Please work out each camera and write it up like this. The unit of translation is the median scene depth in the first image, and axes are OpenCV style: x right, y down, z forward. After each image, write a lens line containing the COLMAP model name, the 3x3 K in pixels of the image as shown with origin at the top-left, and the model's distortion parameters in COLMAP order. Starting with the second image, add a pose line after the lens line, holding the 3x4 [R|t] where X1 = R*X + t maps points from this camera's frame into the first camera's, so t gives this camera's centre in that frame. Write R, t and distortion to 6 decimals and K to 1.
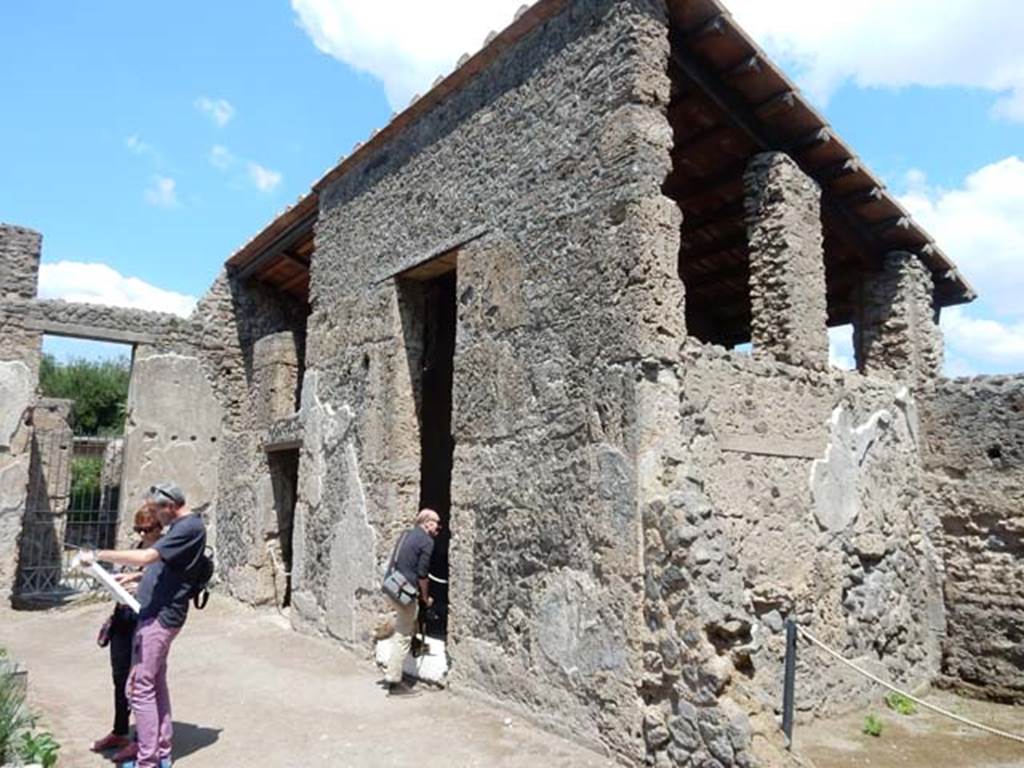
lens RADIAL K [[752.2, 0, 504.5], [0, 752.2, 386.4], [0, 0, 1]] dist [-0.008519, -0.005421]
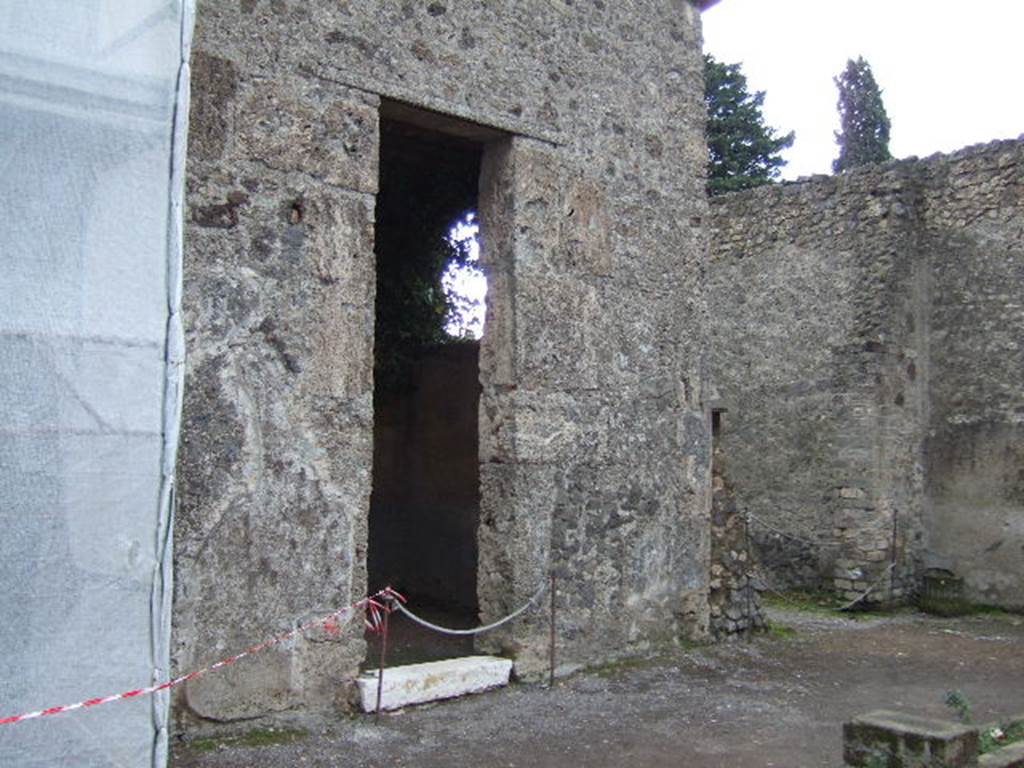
lens RADIAL K [[1120.4, 0, 512.0], [0, 1120.4, 384.0], [0, 0, 1]] dist [-0.081964, -0.013376]
pose [[-0.116538, 0.051658, 0.991842, -1.334724], [-0.151743, 0.985996, -0.069183, 0.167491], [-0.981526, -0.158567, -0.107068, 1.218307]]
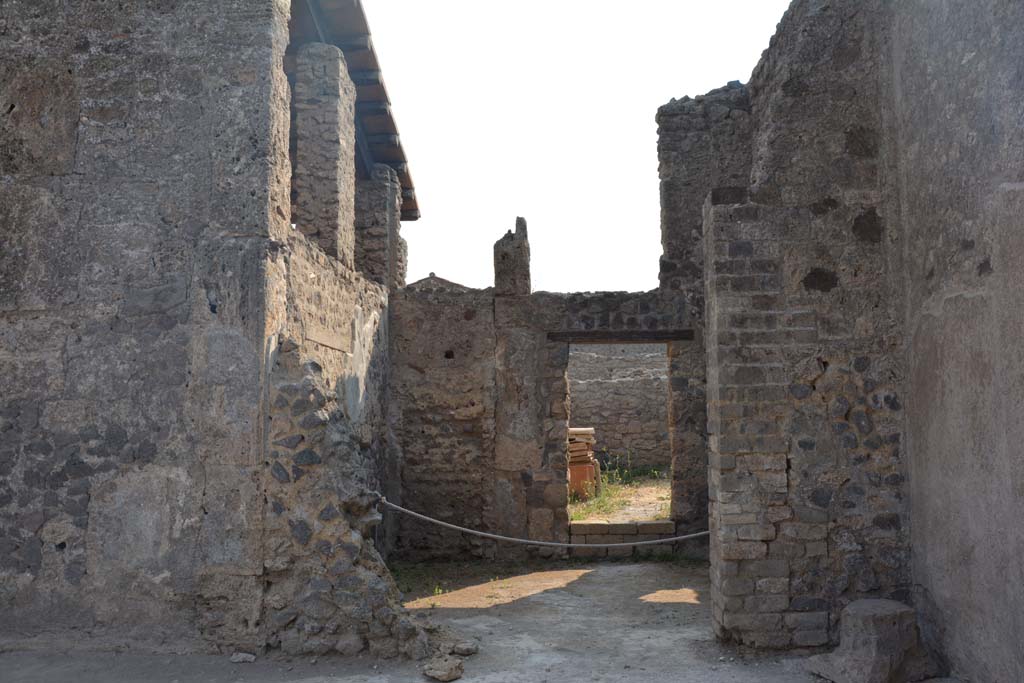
lens RADIAL K [[896.9, 0, 512.2], [0, 896.9, 343.8], [0, 0, 1]] dist [-0.105099, 0.149808]
pose [[0.639411, 0.043306, 0.767645, -0.380593], [-0.095450, 0.995160, 0.023365, 0.032246], [-0.762917, -0.088212, 0.640450, 0.030569]]
